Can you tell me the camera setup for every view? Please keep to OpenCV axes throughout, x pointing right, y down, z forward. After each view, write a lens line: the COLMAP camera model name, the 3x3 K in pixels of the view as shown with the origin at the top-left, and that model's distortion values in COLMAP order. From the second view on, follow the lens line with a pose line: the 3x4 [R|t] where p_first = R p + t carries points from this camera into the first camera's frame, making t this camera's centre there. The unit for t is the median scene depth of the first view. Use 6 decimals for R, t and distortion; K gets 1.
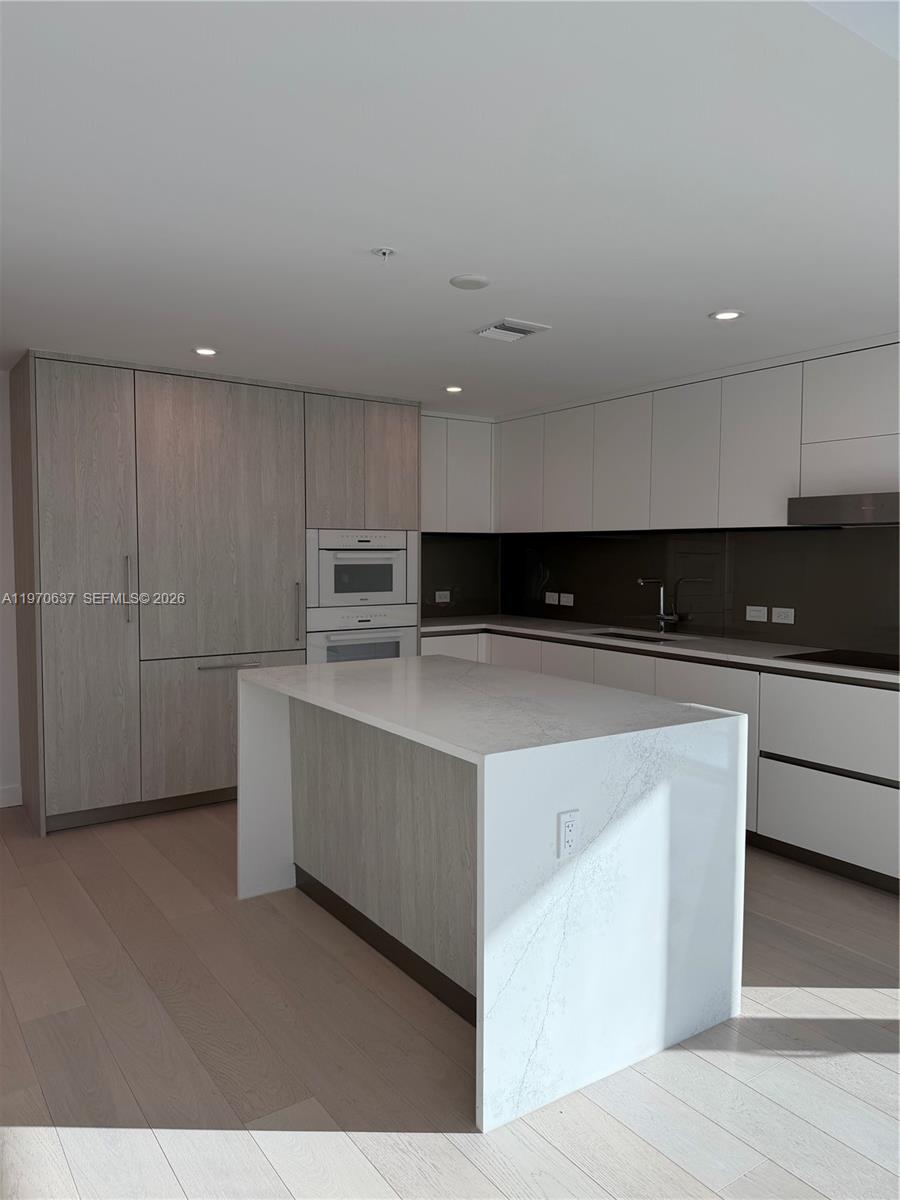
lens RADIAL K [[852.3, 0, 449.9], [0, 852.3, 606.7], [0, 0, 1]] dist [0.004452, -0.045852]
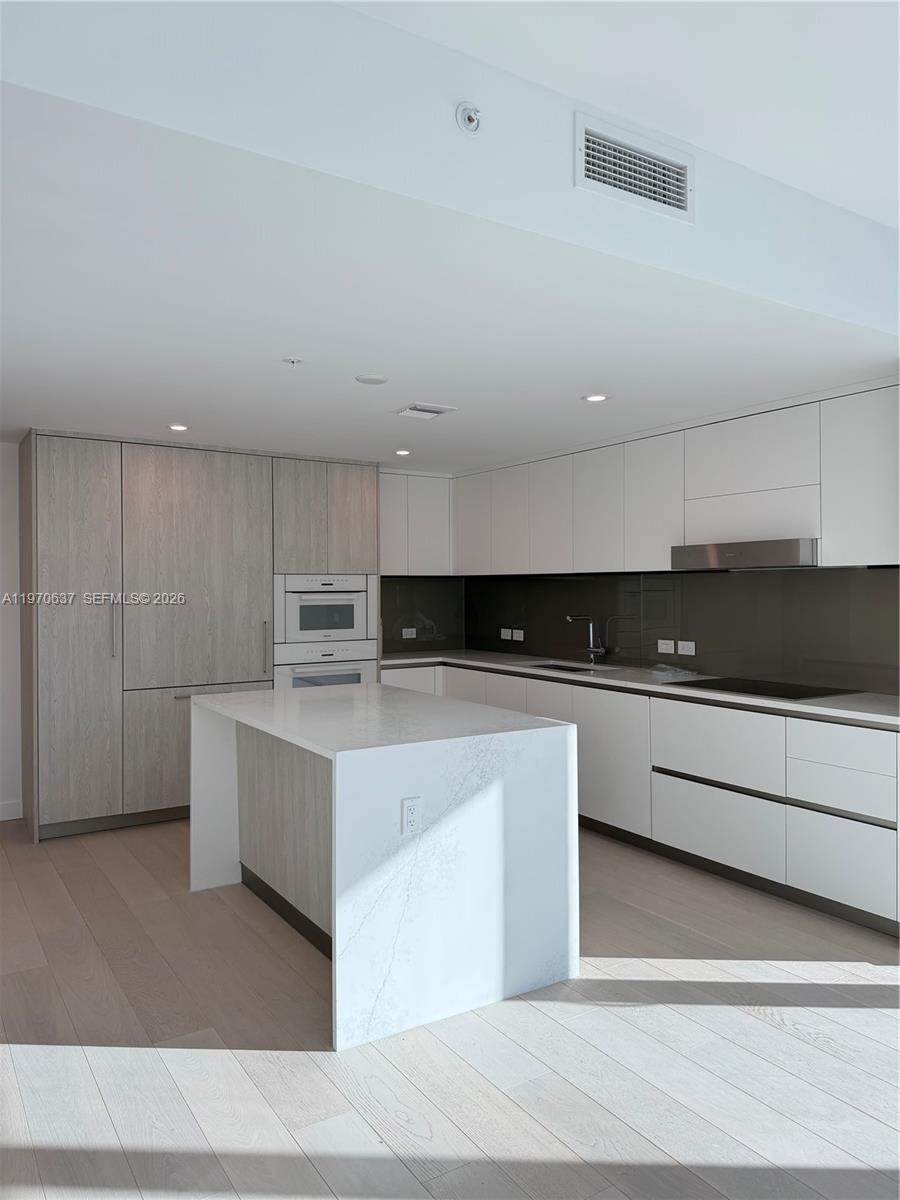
lens RADIAL K [[852.3, 0, 457.8], [0, 852.3, 589.4], [0, 0, 1]] dist [0.004452, -0.045852]
pose [[0.999575, -0.006821, -0.028360, 0.136057], [0.004948, 0.997836, -0.065571, 0.006254], [0.028746, 0.065403, 0.997445, -0.163240]]
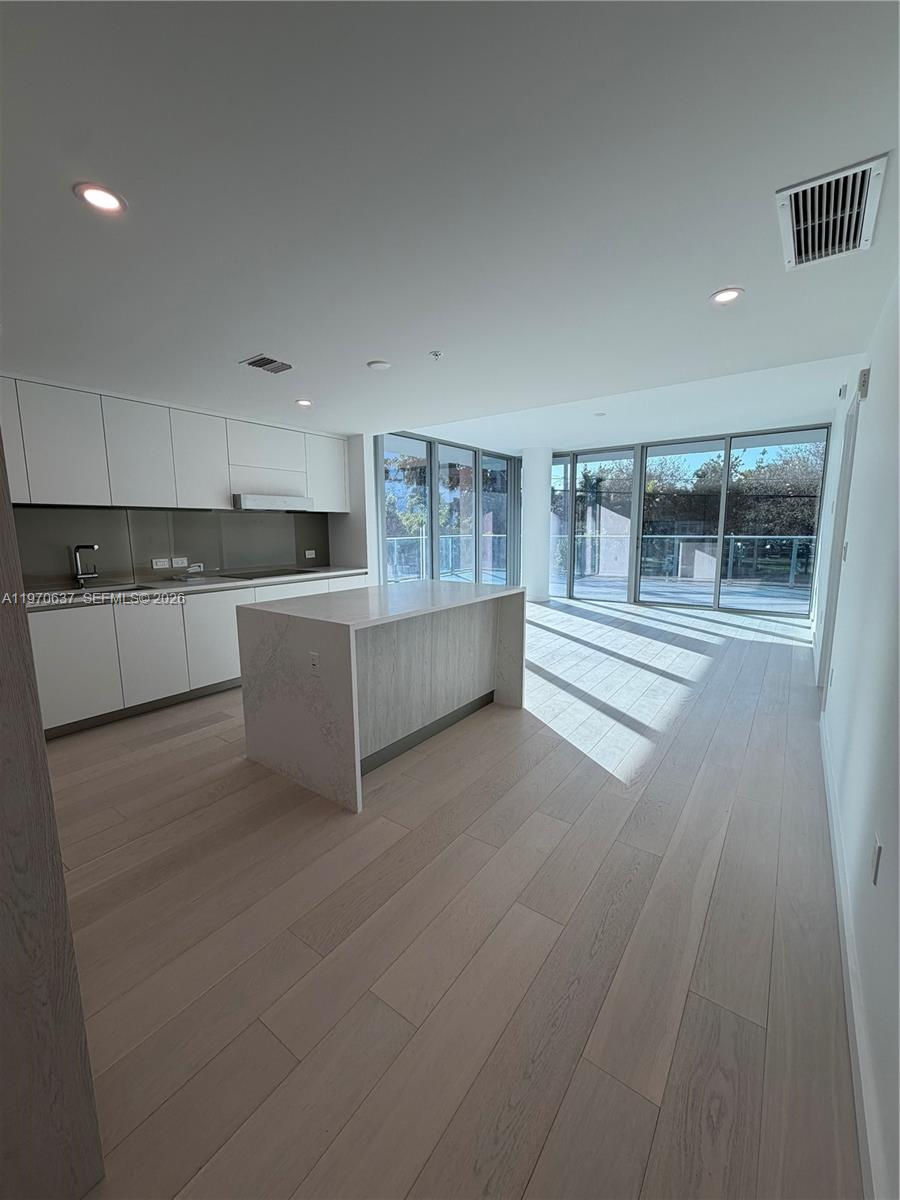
lens RADIAL K [[485.7, 0, 454.2], [0, 485.7, 599.9], [0, 0, 1]] dist [0.001375, -0.000096]
pose [[-0.331981, -0.140732, 0.932729, -0.777741], [0.058162, 0.983873, 0.169150, -0.054242], [-0.941491, 0.110404, -0.318442, 0.925505]]
